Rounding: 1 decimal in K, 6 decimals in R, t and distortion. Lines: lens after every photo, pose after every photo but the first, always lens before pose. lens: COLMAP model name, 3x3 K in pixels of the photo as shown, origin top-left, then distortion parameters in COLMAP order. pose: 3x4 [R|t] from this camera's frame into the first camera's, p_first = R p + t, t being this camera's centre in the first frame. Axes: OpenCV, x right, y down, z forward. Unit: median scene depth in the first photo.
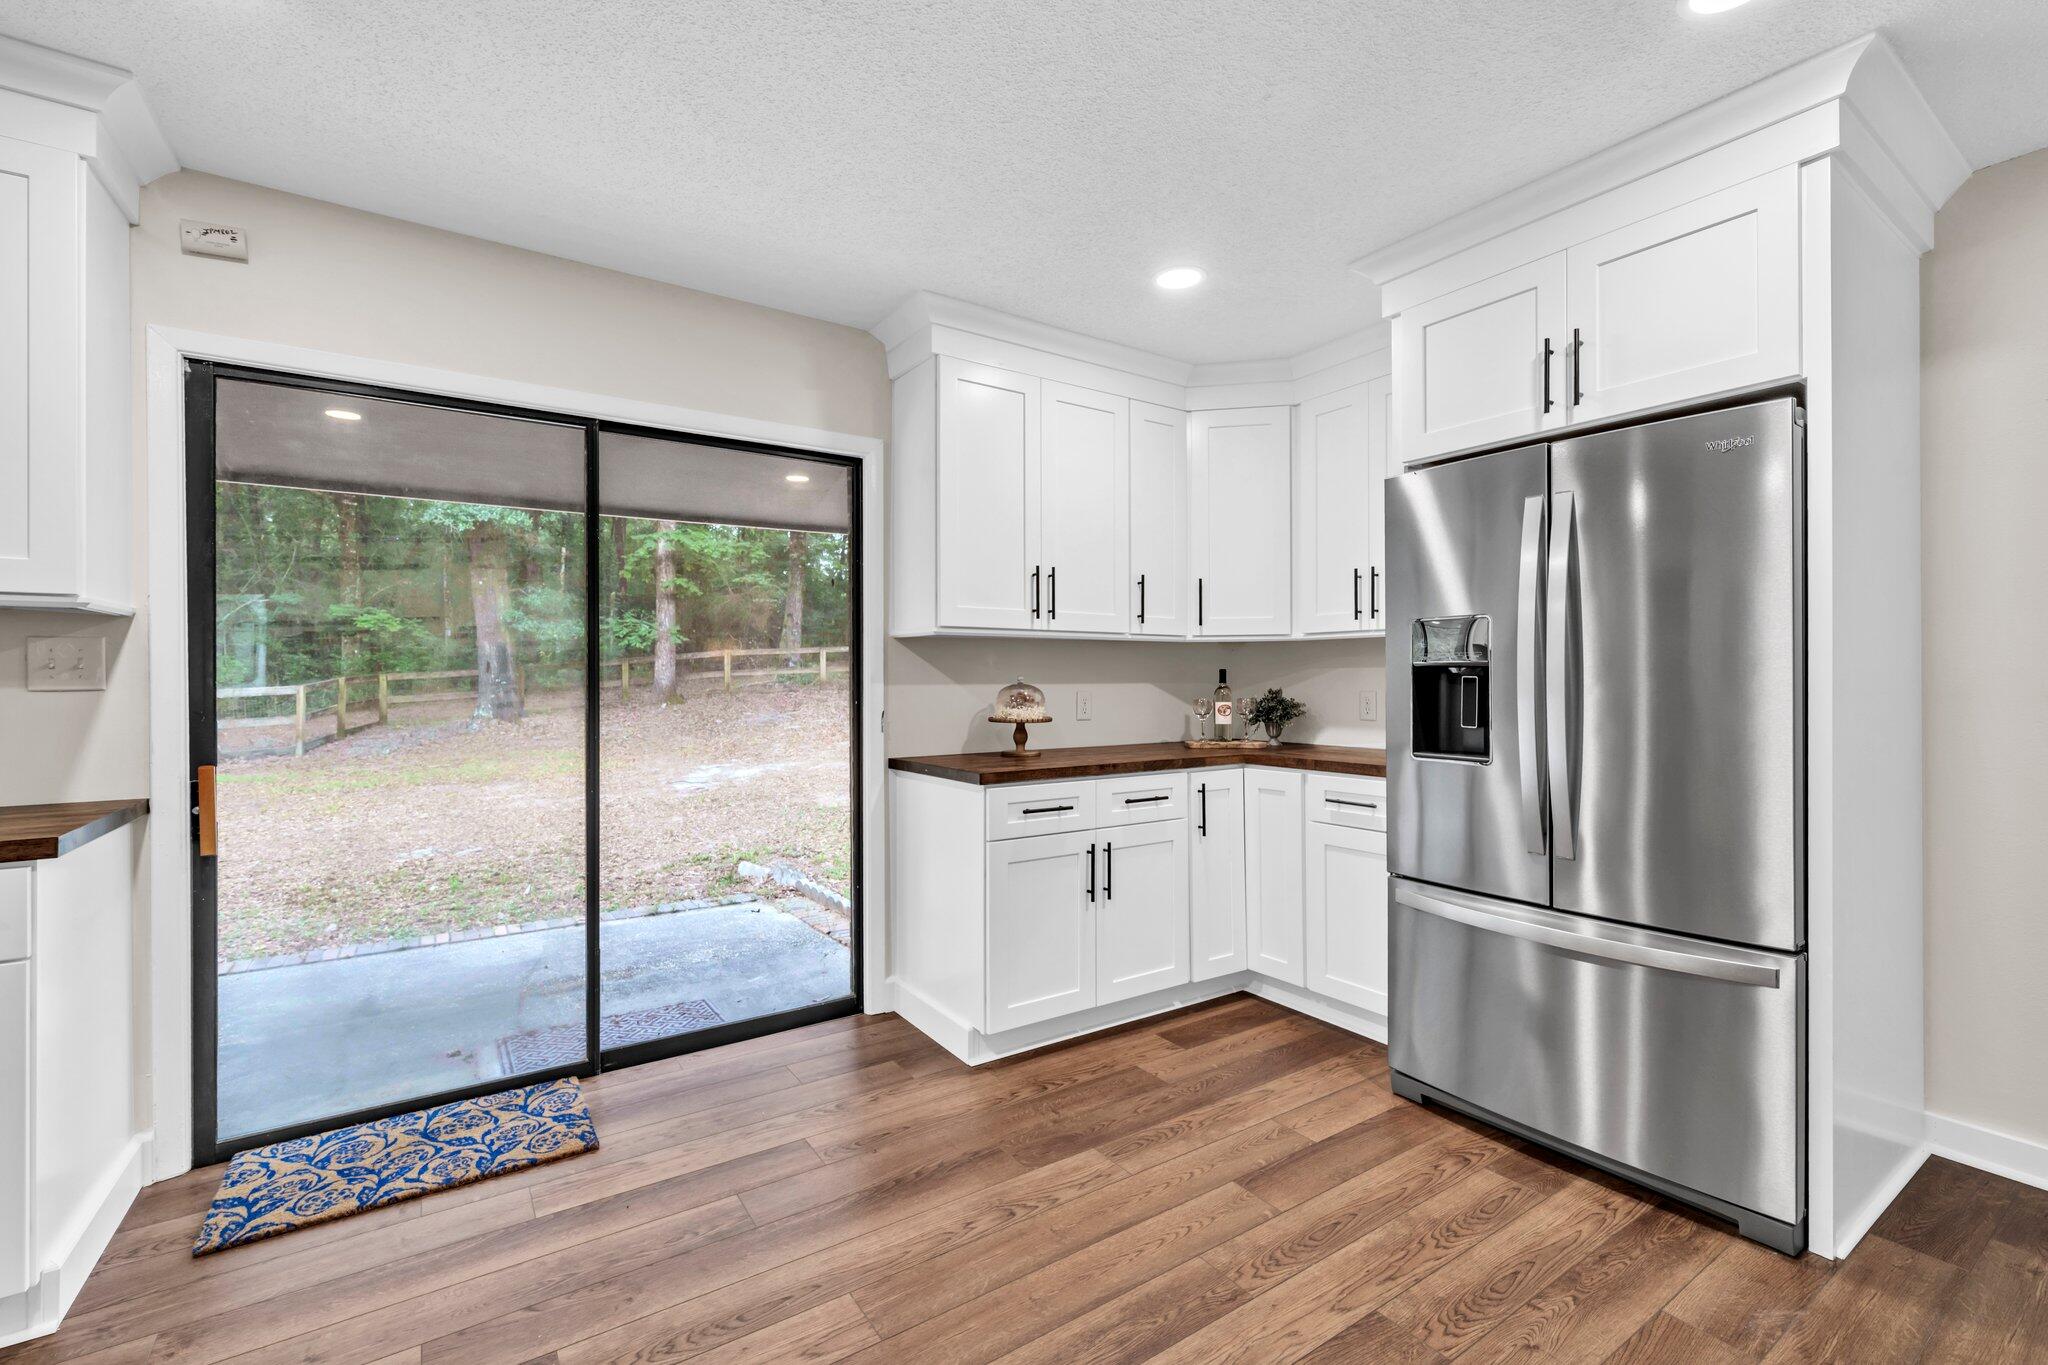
lens RADIAL K [[883.9, 0, 1024.0], [0, 883.9, 682.5], [0, 0, 1]] dist [0.001099, -0.000038]
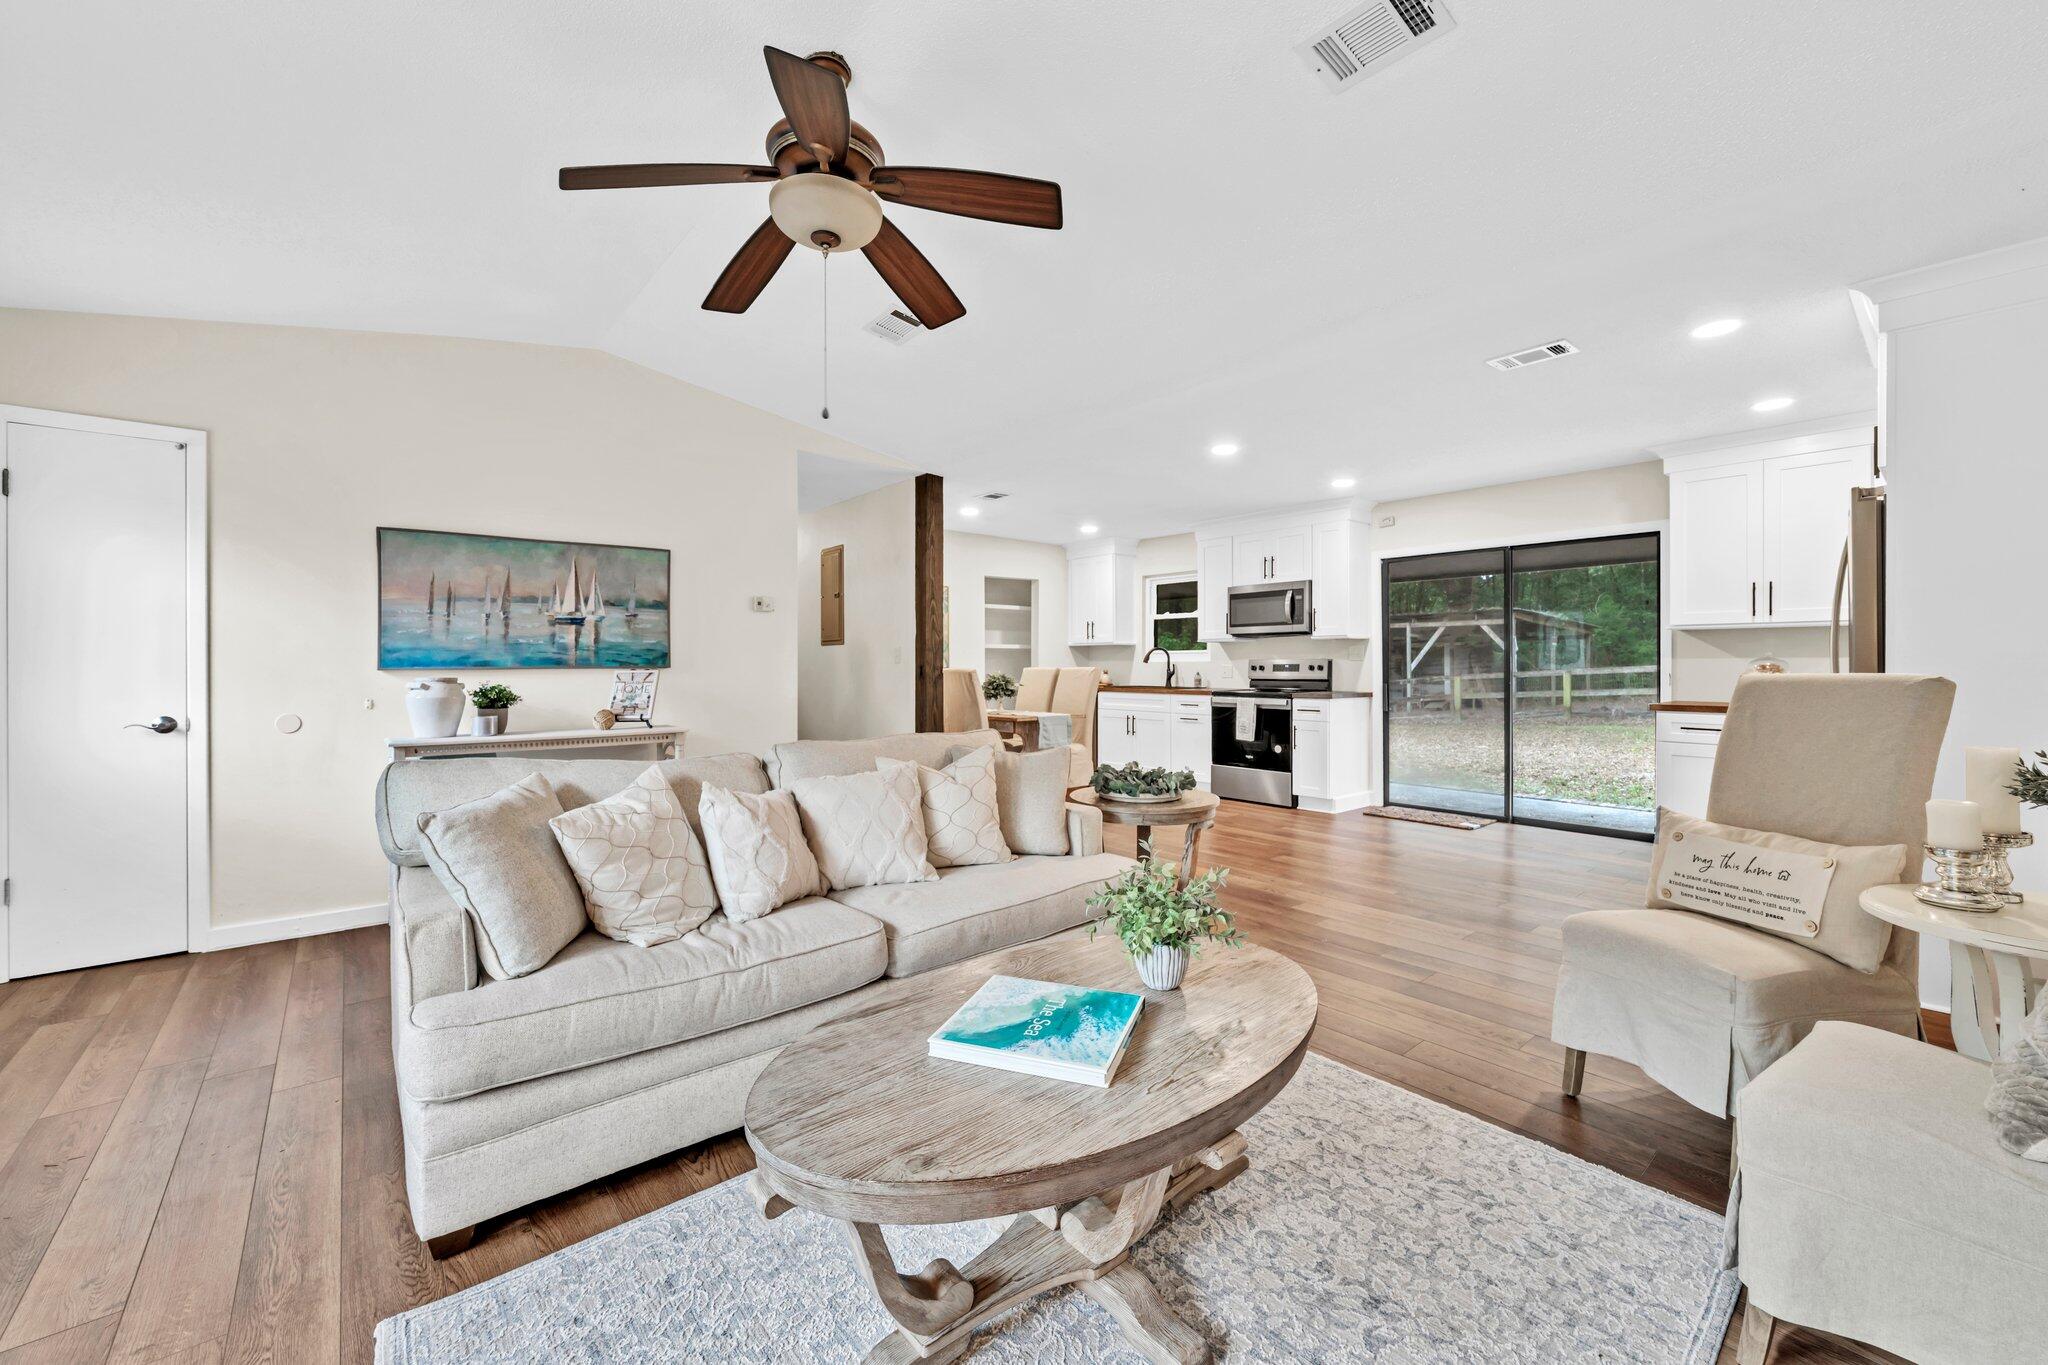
lens RADIAL K [[807.6, 0, 1023.9], [0, 807.6, 668.9], [0, 0, 1]] dist [0.001255, 0.000072]
pose [[0.097238, 0.008061, -0.995229, 1.792545], [-0.002869, 0.999965, 0.007819, 0.019852], [0.995257, 0.002095, 0.097257, -0.581008]]
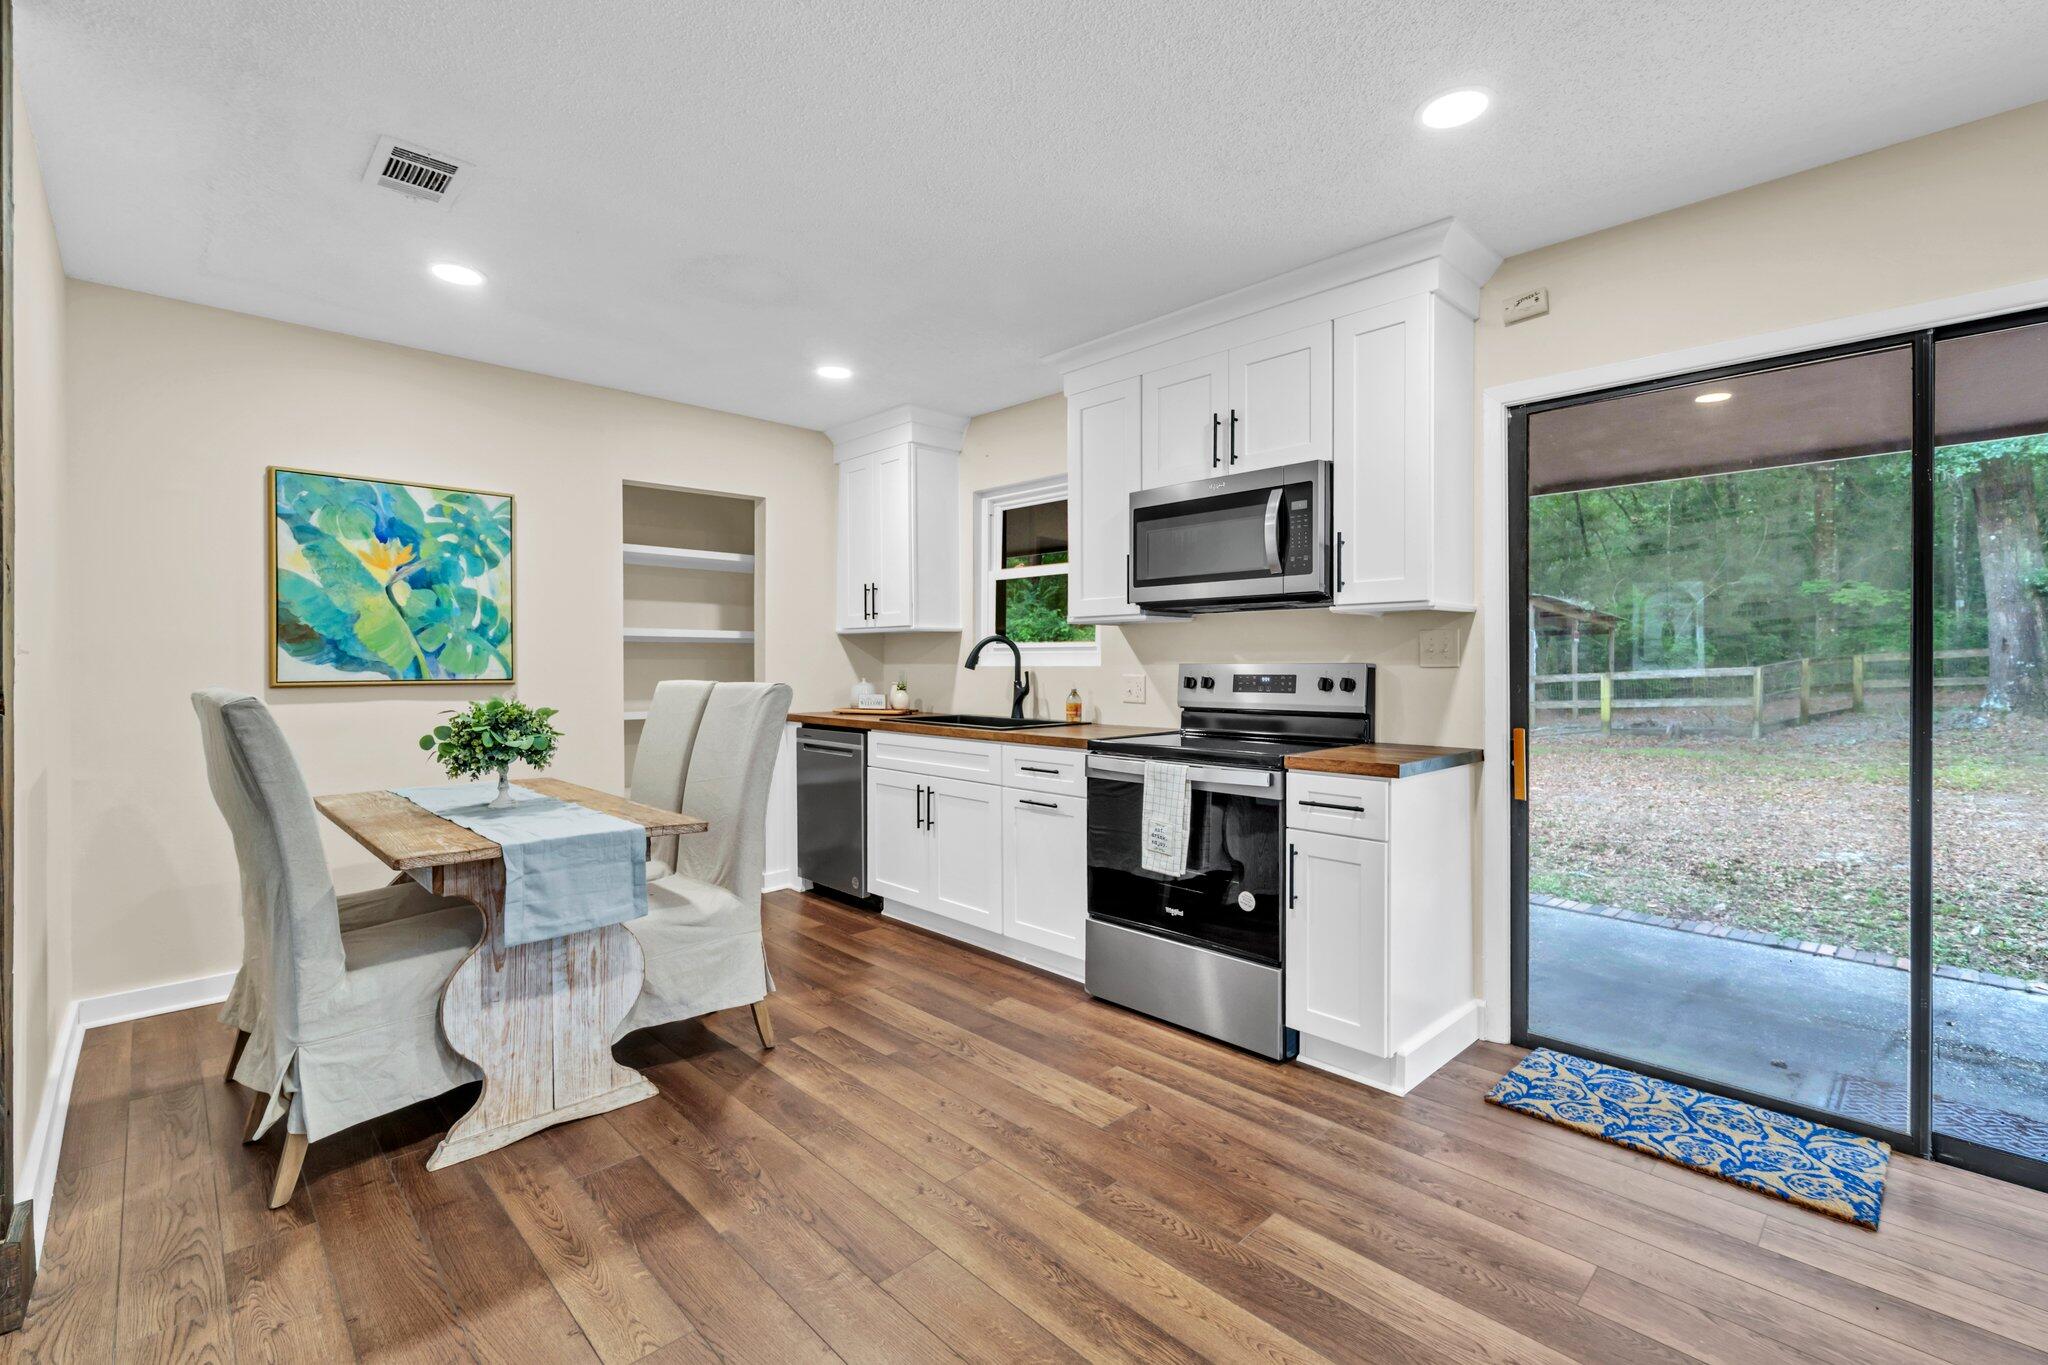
lens RADIAL K [[915.6, 0, 1018.8], [0, 915.6, 674.4], [0, 0, 1]] dist [-0.001170, -0.000103]
pose [[0.170118, 0.015954, -0.985295, 0.214280], [-0.004913, 0.999870, 0.015342, 0.001539], [0.985412, 0.002231, 0.170174, 0.071647]]
